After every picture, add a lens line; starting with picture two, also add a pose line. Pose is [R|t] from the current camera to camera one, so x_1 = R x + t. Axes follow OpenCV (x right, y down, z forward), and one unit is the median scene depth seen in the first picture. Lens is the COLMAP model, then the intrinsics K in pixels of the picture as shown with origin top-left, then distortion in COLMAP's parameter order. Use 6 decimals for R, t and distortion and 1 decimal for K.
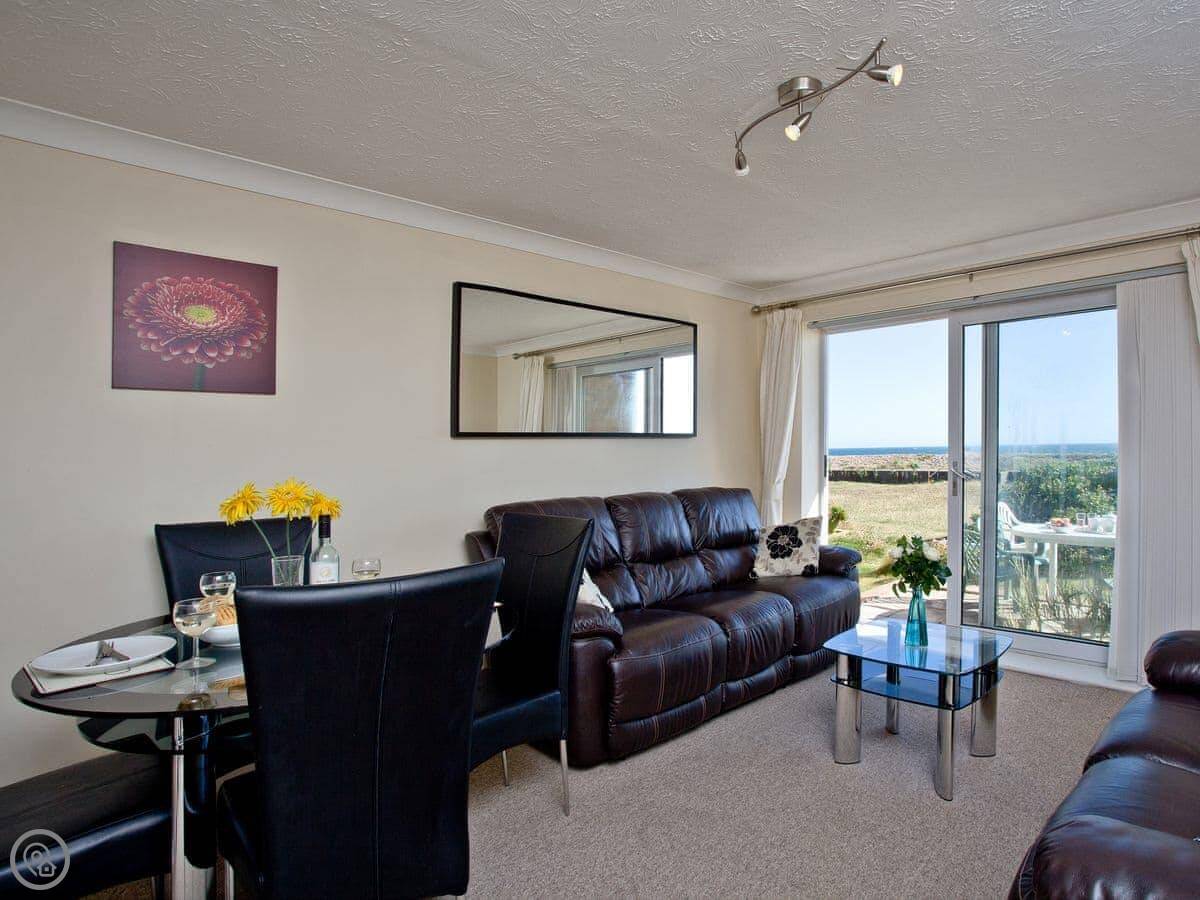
lens RADIAL K [[951.6, 0, 604.3], [0, 951.6, 452.5], [0, 0, 1]] dist [-0.044415, 0.012446]
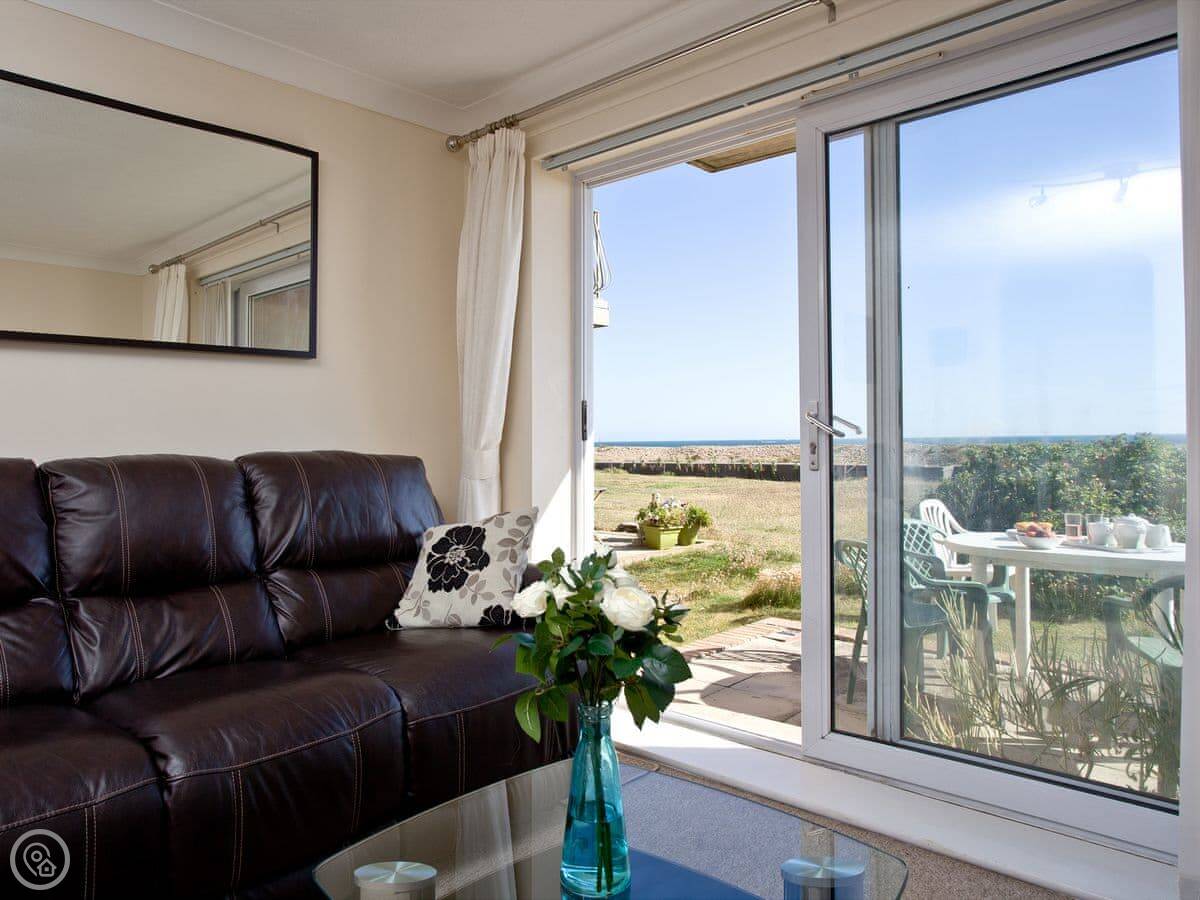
lens RADIAL K [[701.1, 0, 601.3], [0, 701.1, 447.9], [0, 0, 1]] dist [-0.005949, 0.002201]
pose [[0.996068, -0.000670, -0.088587, 0.283906], [-0.003983, 0.998621, -0.052343, 0.052340], [0.088500, 0.052490, 0.994692, 0.602744]]
